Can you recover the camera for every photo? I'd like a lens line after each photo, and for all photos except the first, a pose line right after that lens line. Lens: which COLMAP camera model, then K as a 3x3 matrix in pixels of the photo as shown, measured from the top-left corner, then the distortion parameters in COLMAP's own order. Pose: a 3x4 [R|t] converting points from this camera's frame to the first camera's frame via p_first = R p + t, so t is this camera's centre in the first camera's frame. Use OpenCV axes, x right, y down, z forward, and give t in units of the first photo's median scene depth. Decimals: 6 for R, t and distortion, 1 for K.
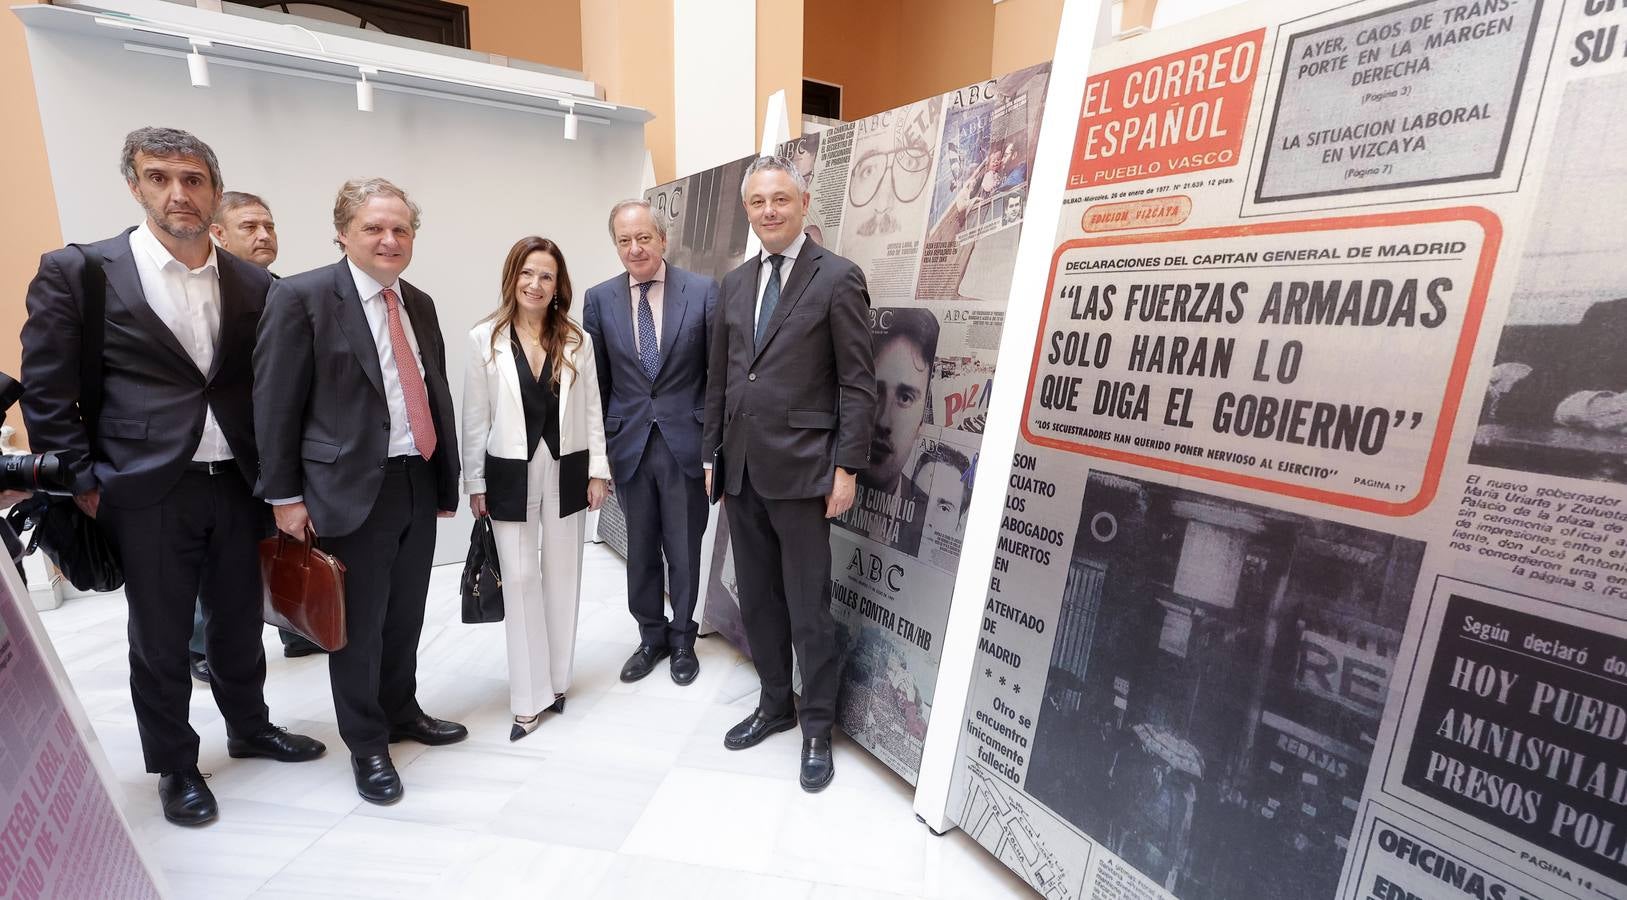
lens RADIAL K [[745.0, 0, 808.1], [0, 745.0, 474.9], [0, 0, 1]] dist [-0.000210, 0.001139]
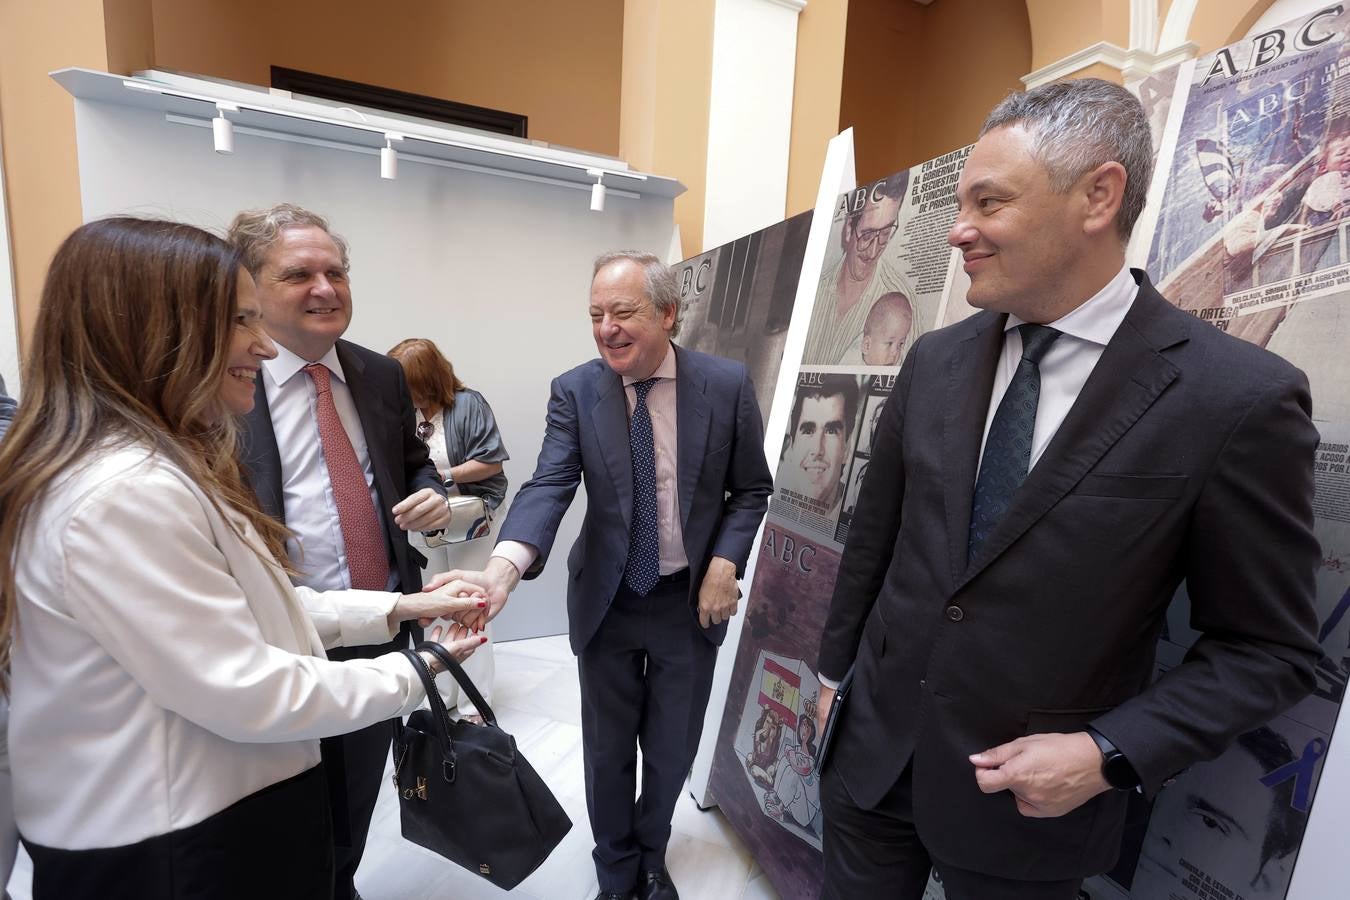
lens RADIAL K [[621.2, 0, 679.4], [0, 621.2, 468.6], [0, 0, 1]] dist [0.003047, 0.000808]
pose [[0.982497, 0.052601, -0.178700, -0.107756], [-0.066516, 0.995127, -0.072791, -0.138980], [0.174000, 0.083404, 0.981207, 0.502313]]
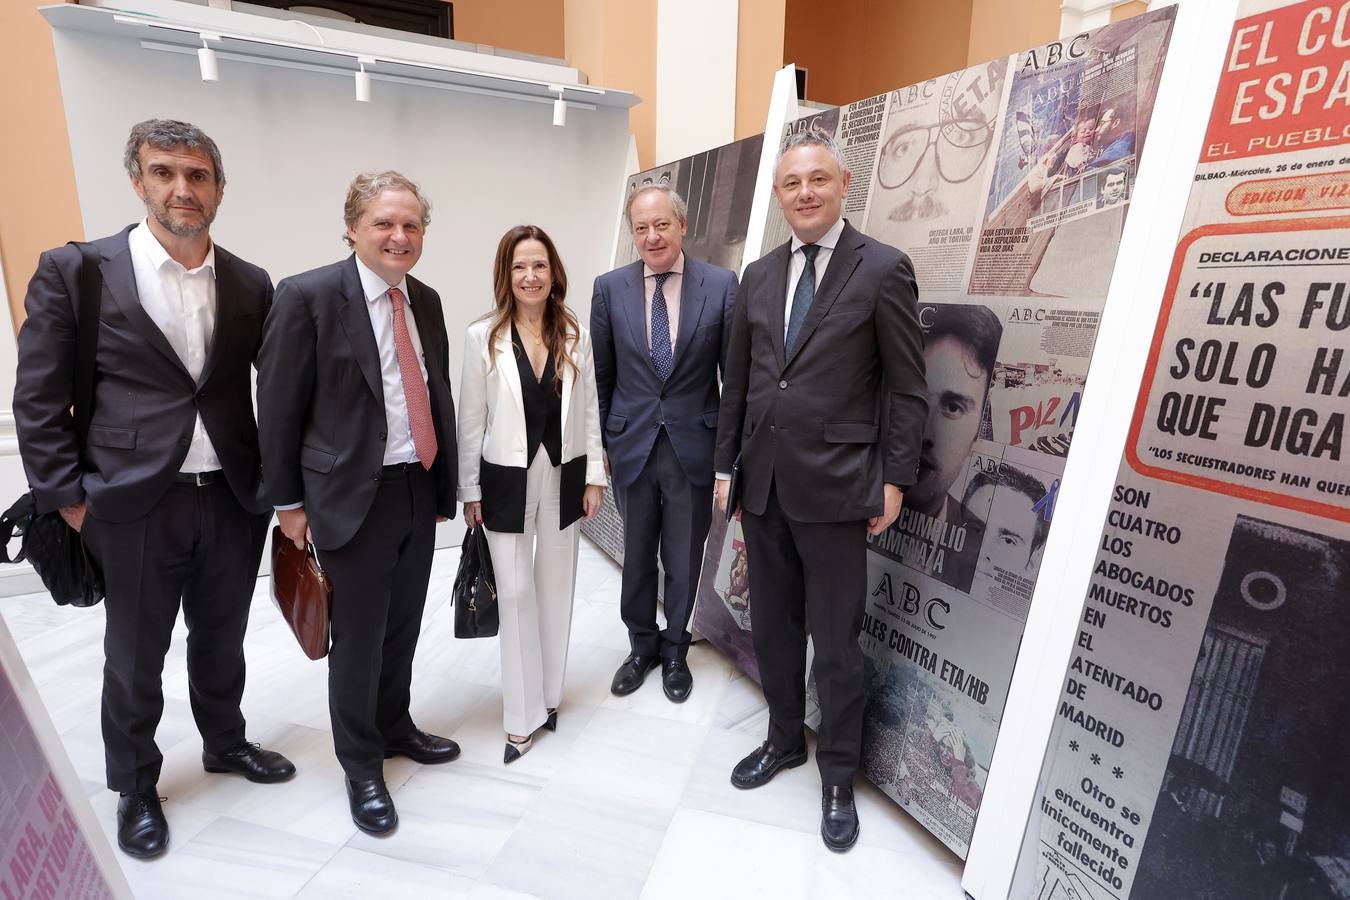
lens RADIAL K [[701.9, 0, 675.0], [0, 701.9, 450.0], [0, 0, 1]] dist [-0.000150, 0.001350]
pose [[0.994888, 0.019042, -0.099177, -0.120076], [-0.018261, 0.999795, 0.008770, -0.059164], [0.099323, -0.006914, 0.995031, 0.160834]]
